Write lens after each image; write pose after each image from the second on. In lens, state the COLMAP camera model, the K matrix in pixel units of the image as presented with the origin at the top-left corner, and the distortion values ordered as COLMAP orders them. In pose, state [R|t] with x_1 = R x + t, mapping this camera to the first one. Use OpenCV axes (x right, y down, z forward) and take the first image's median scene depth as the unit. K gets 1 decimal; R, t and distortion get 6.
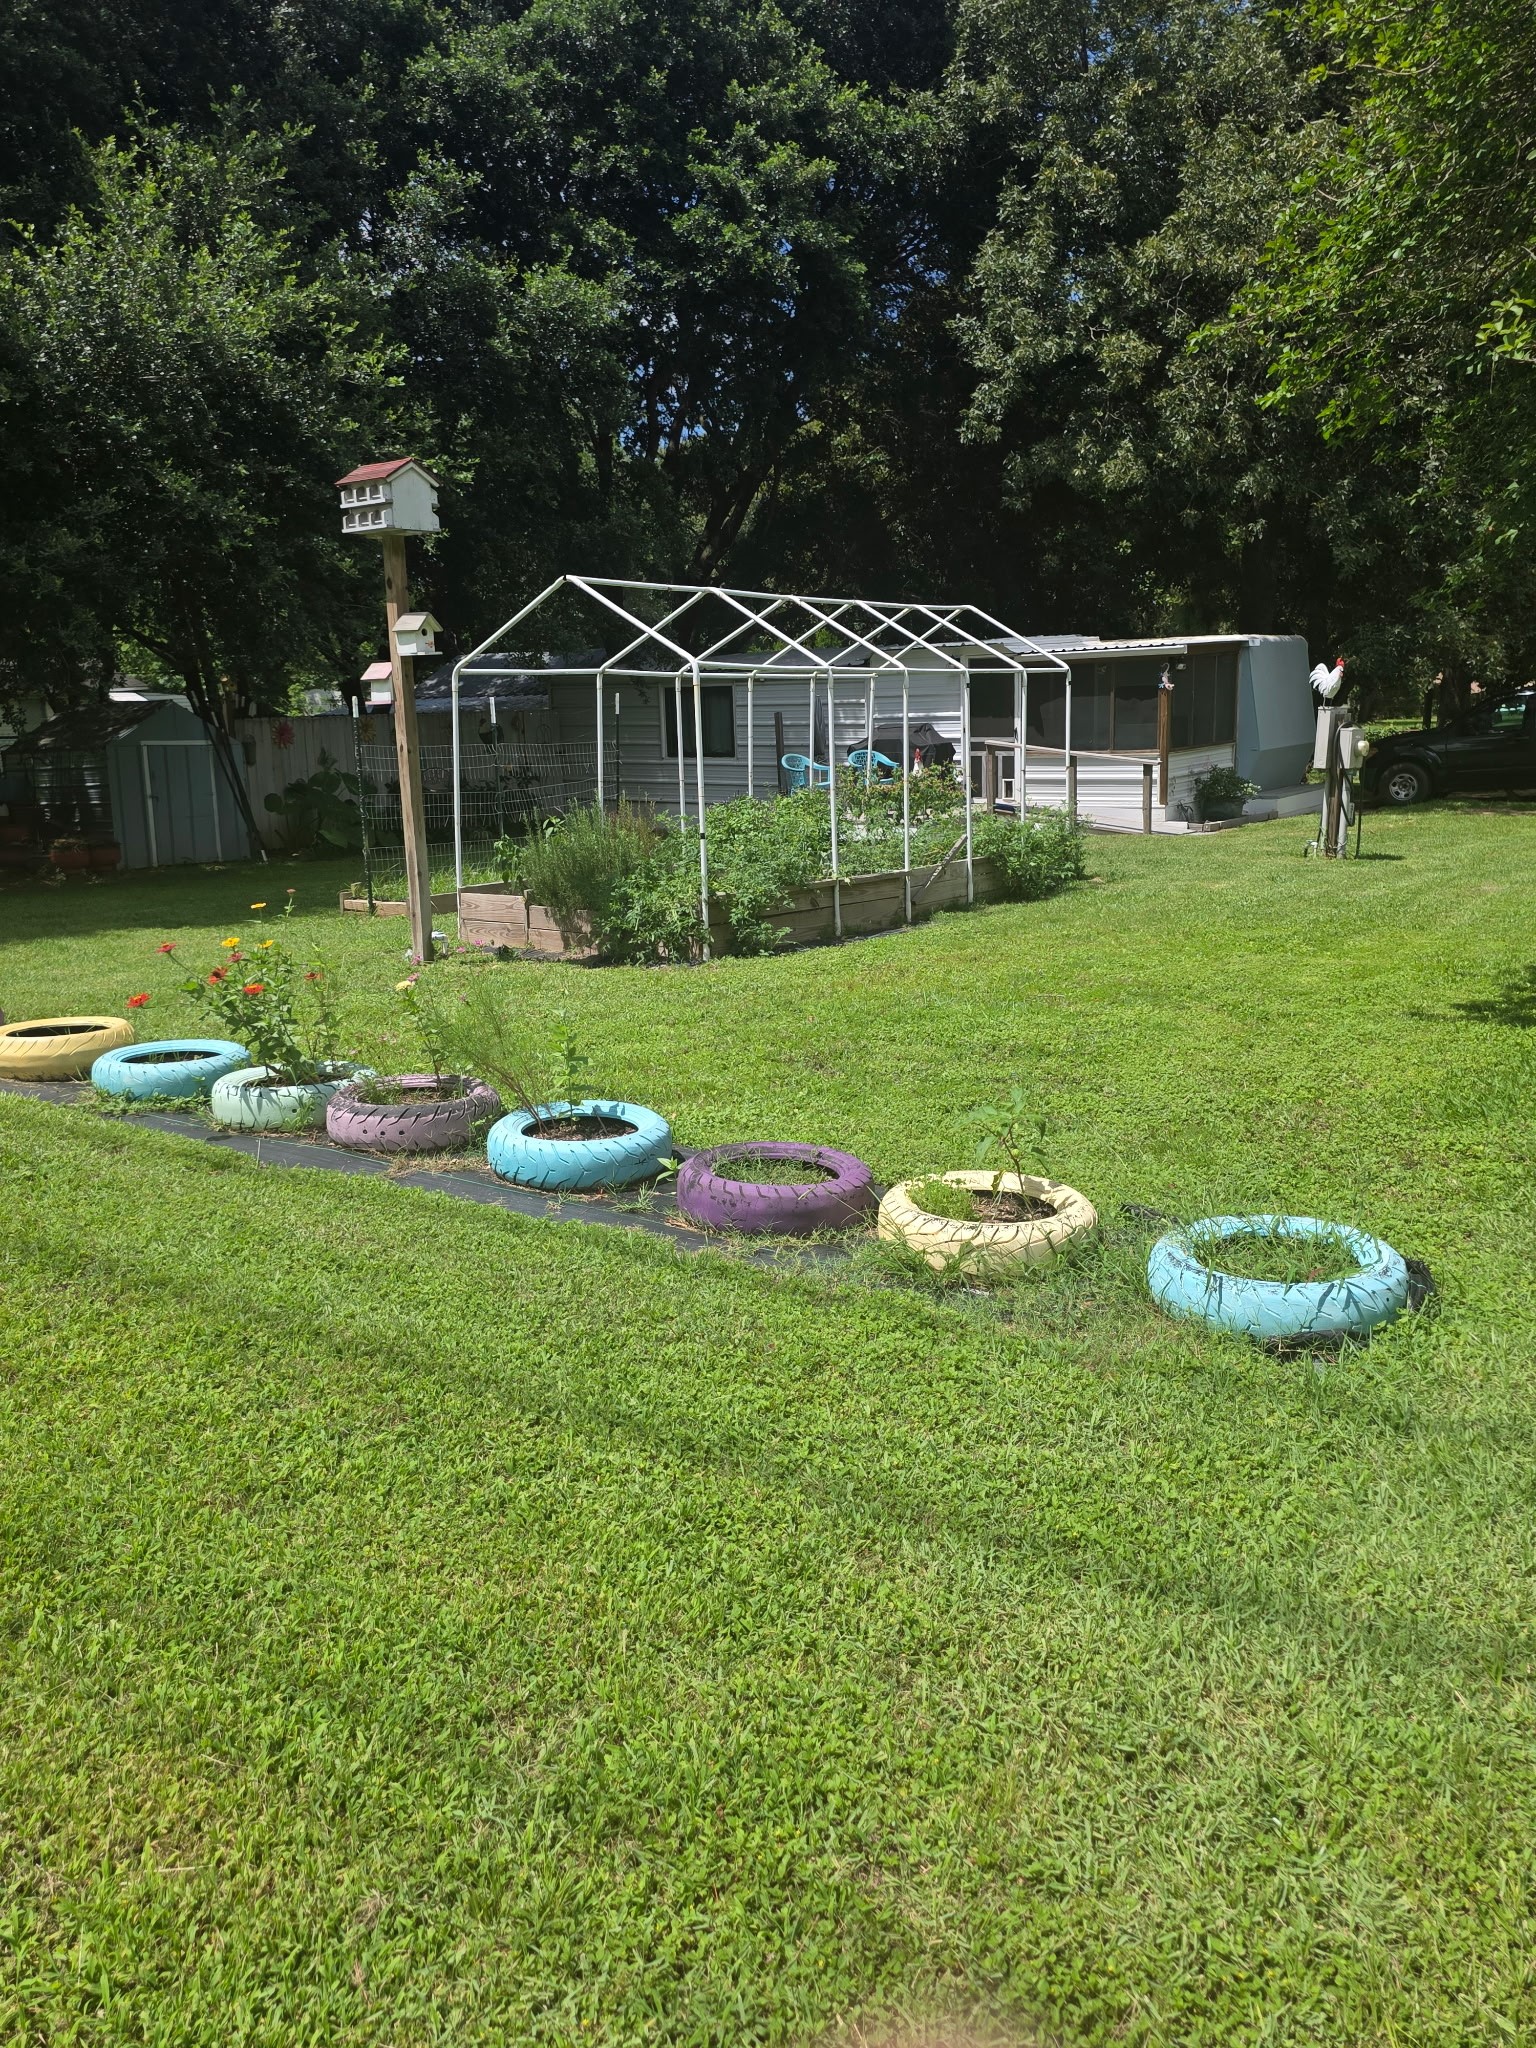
lens RADIAL K [[1600.0, 0, 761.3], [0, 1600.0, 1004.0], [0, 0, 1]] dist [0.112353, -0.039960]
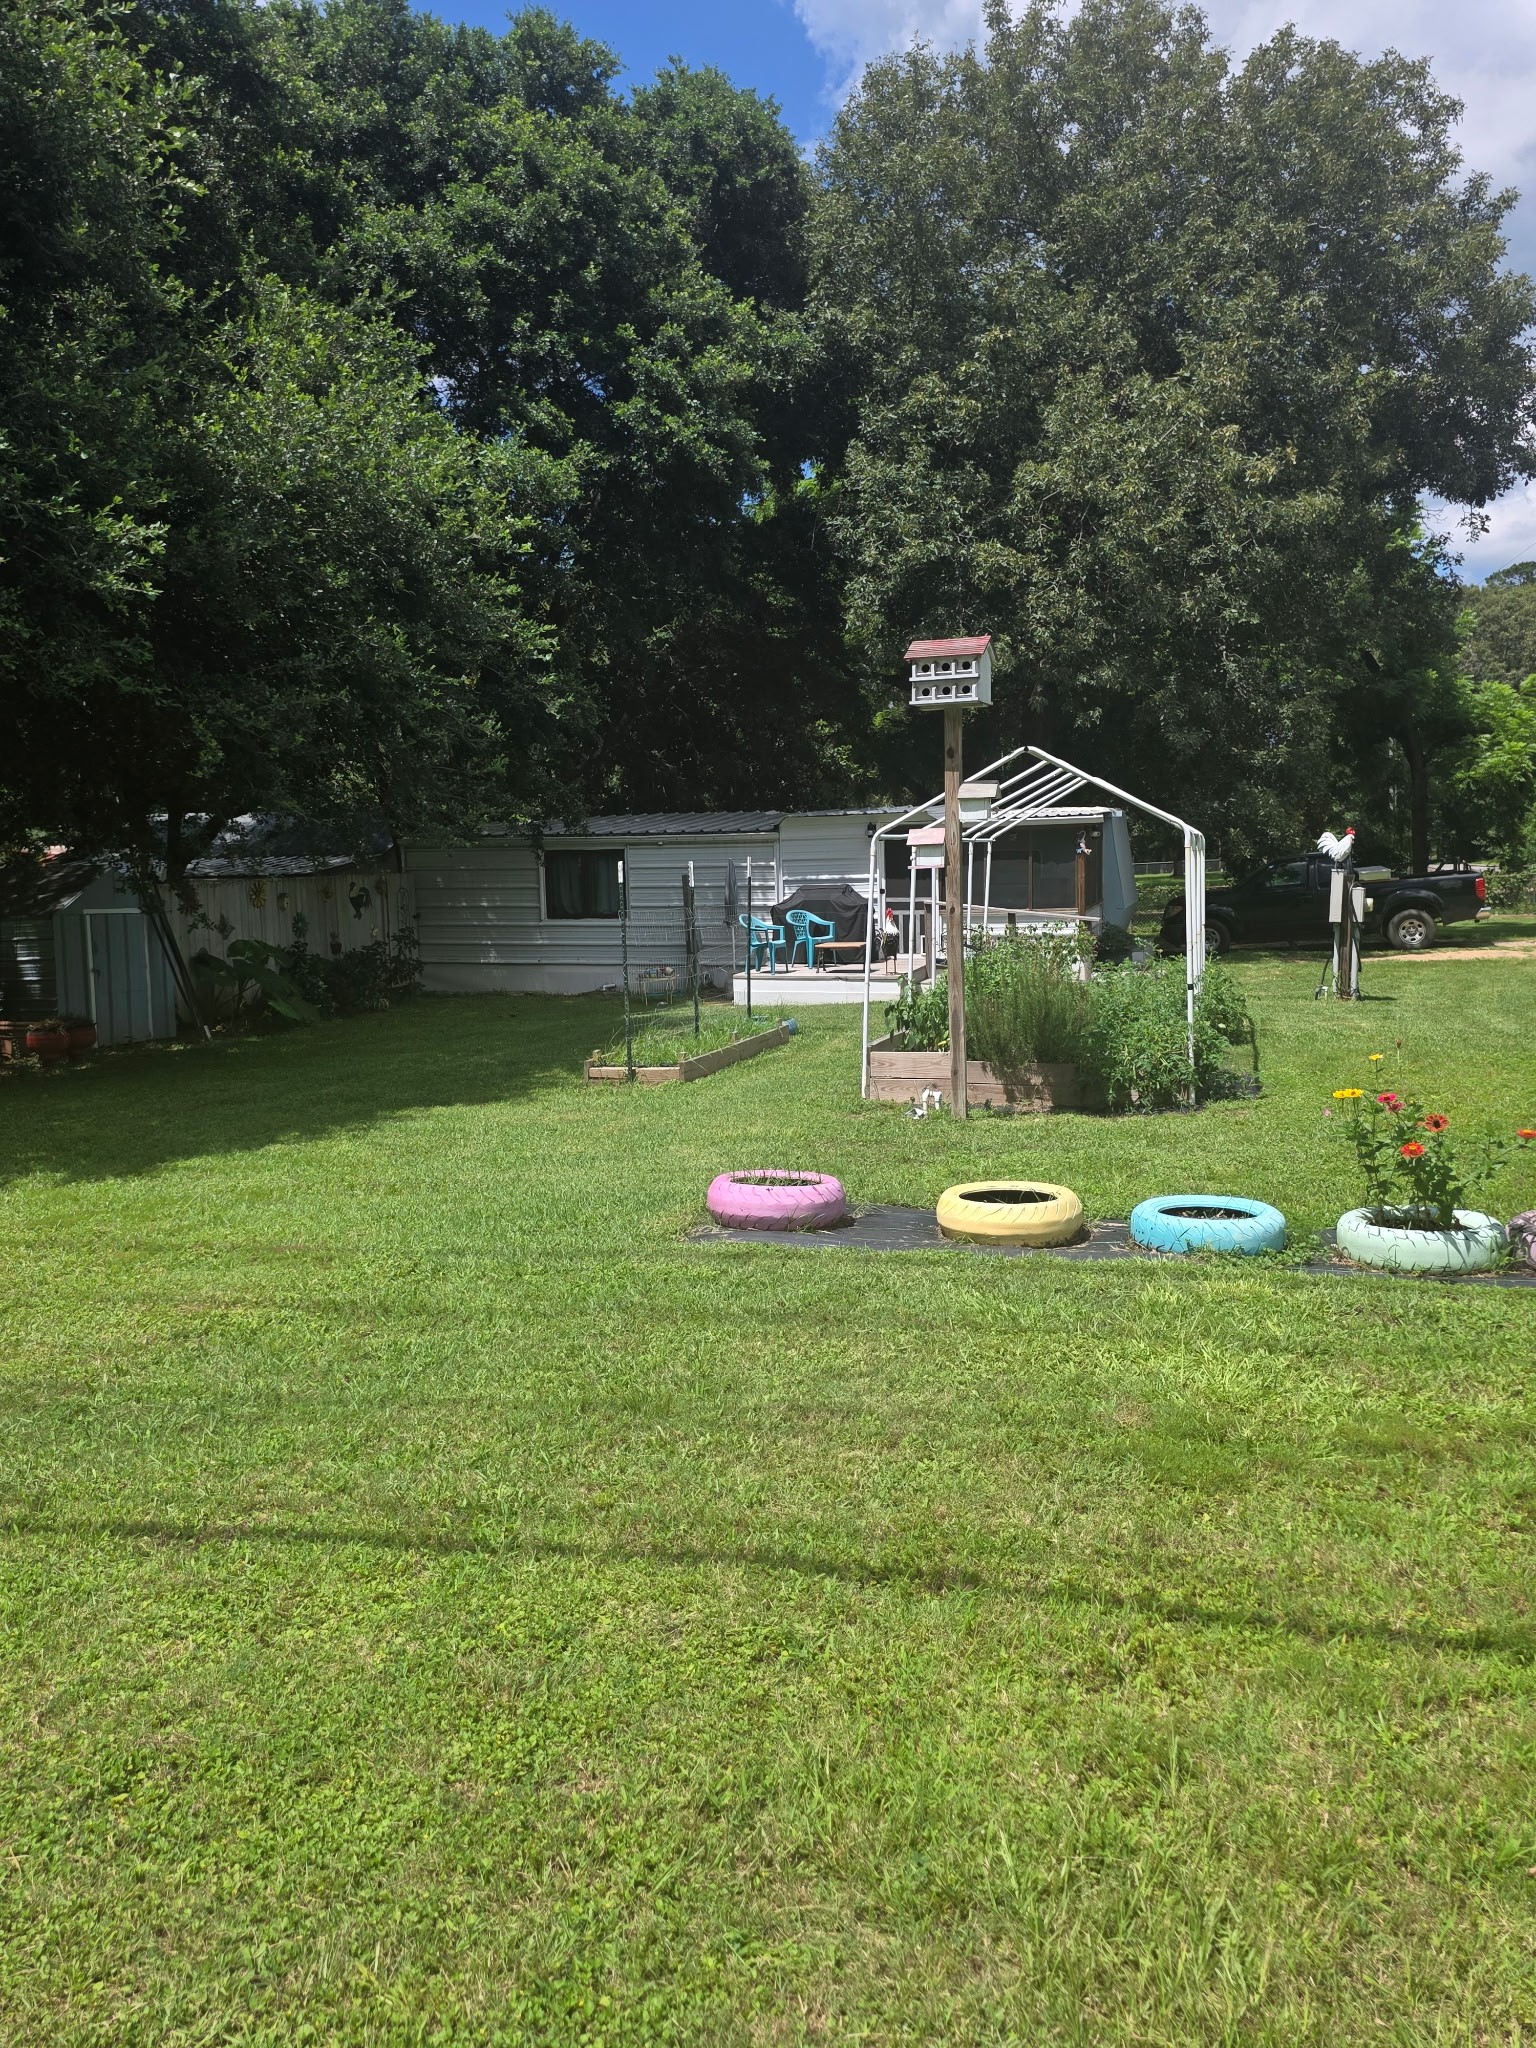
lens RADIAL K [[1600.0, 0, 714.2], [0, 1600.0, 1035.6], [0, 0, 1]] dist [0.112353, -0.039960]
pose [[0.947292, -0.033954, 0.318567, -0.402660], [0.059019, 0.995844, -0.069360, -0.010715], [-0.314888, 0.084506, 0.945359, 0.054323]]
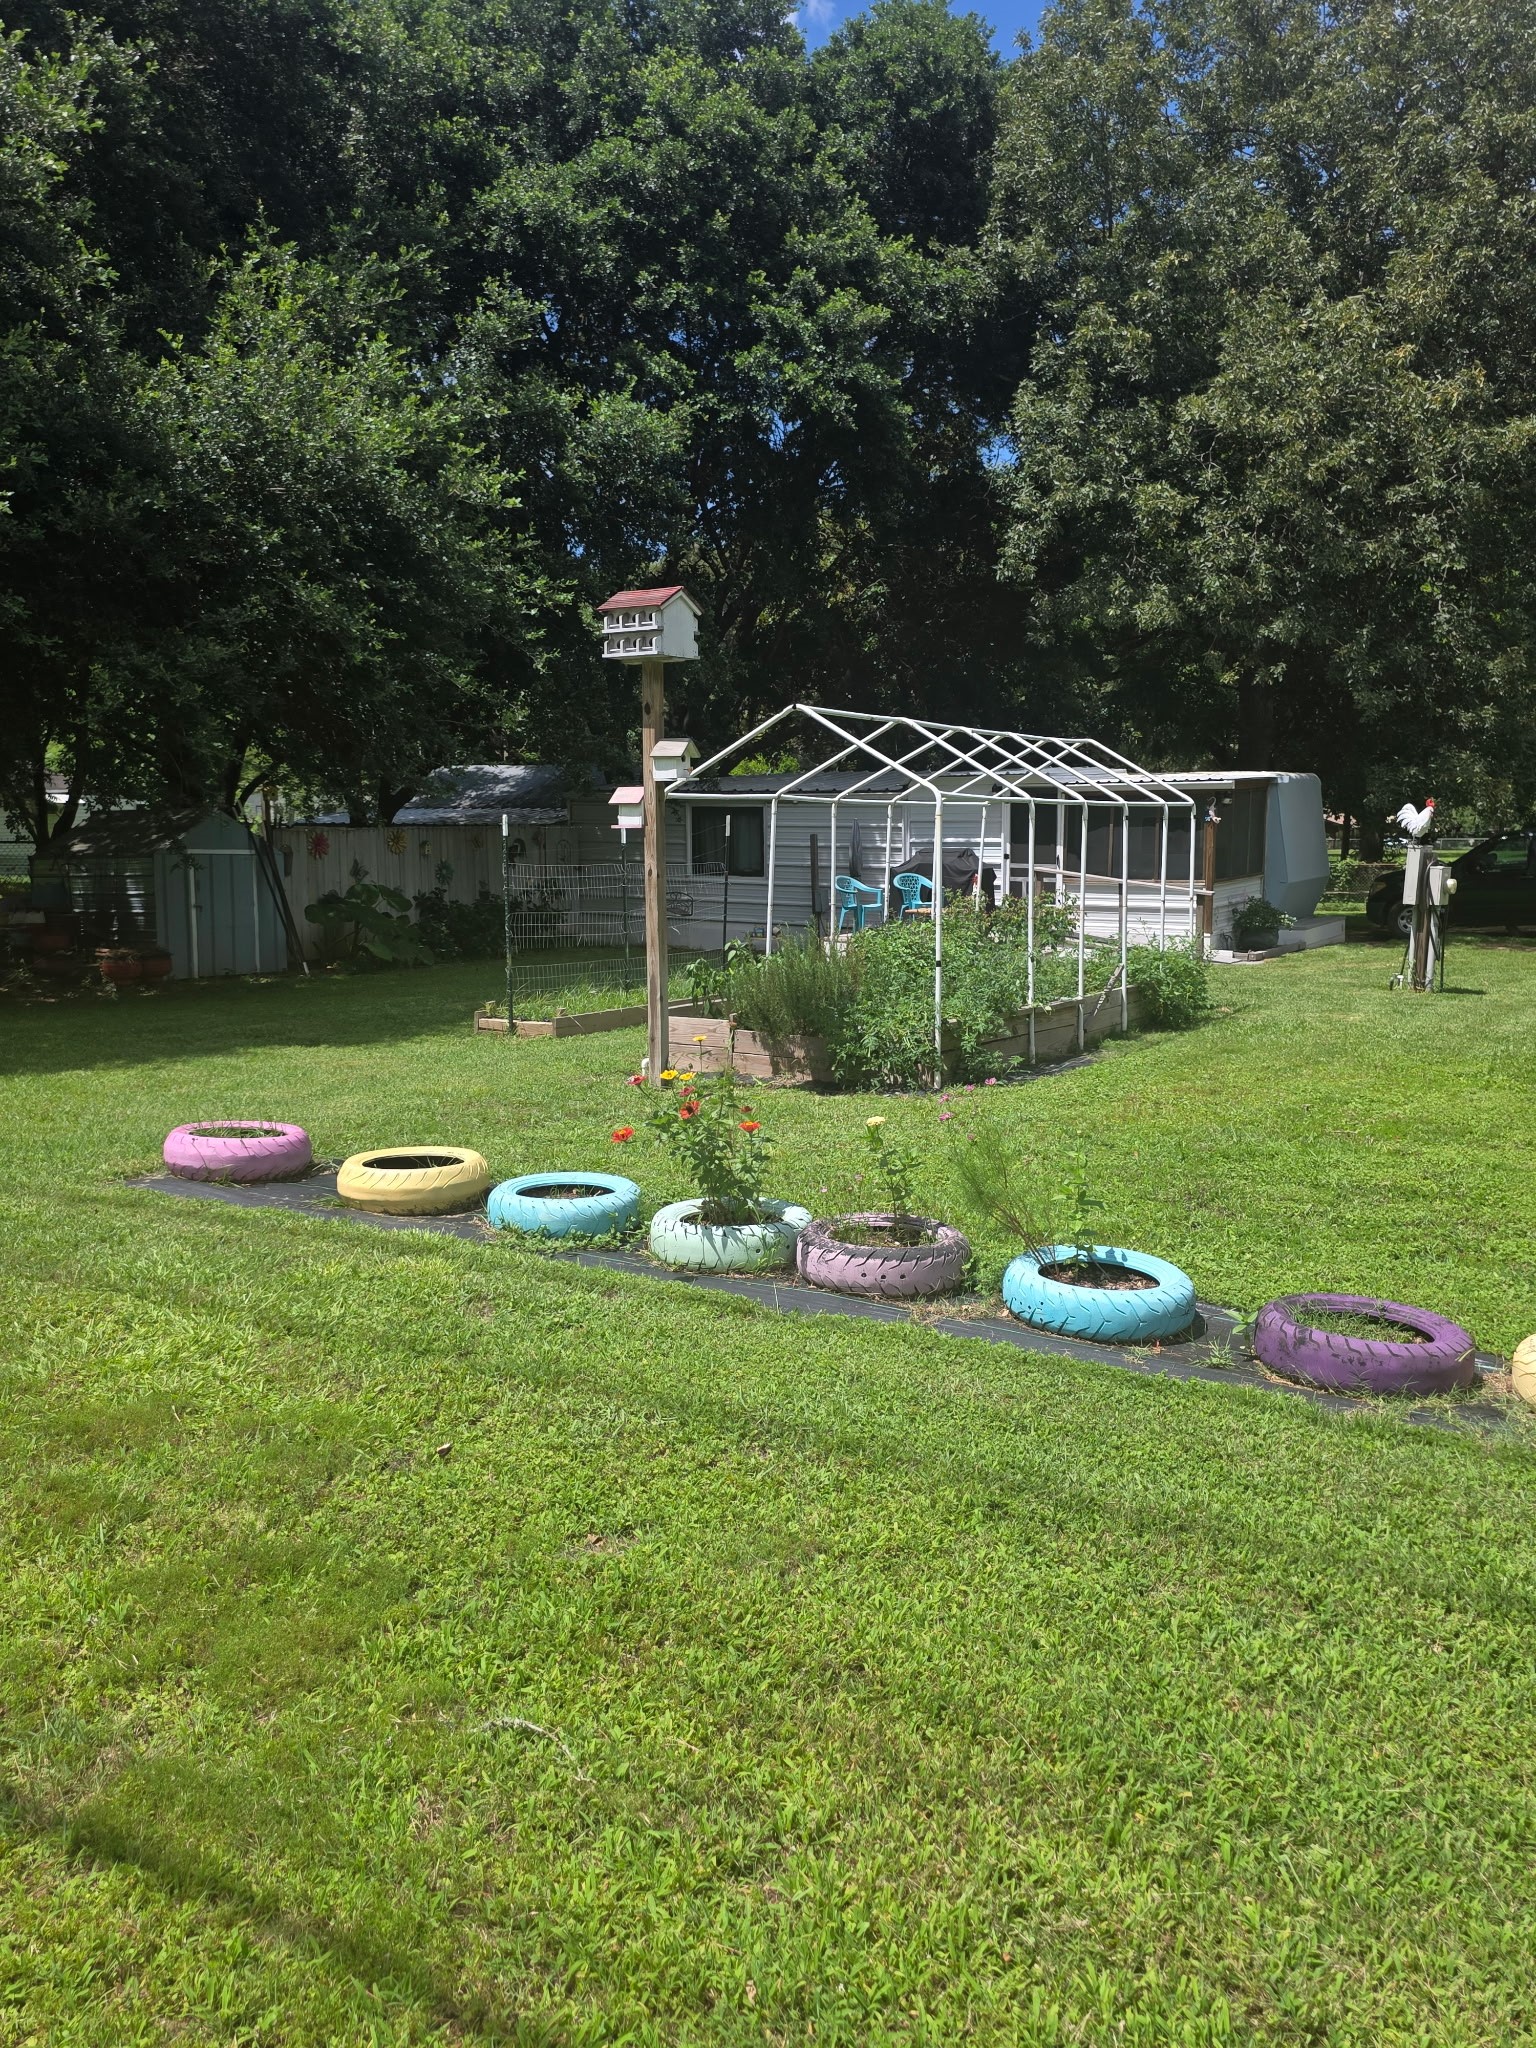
lens RADIAL K [[1600.0, 0, 770.2], [0, 1600.0, 1030.6], [0, 0, 1]] dist [0.112353, -0.039960]
pose [[0.995837, 0.014031, 0.090067, -0.139448], [-0.009266, 0.998546, -0.053104, -0.005878], [-0.090682, 0.052048, 0.994519, 0.011667]]
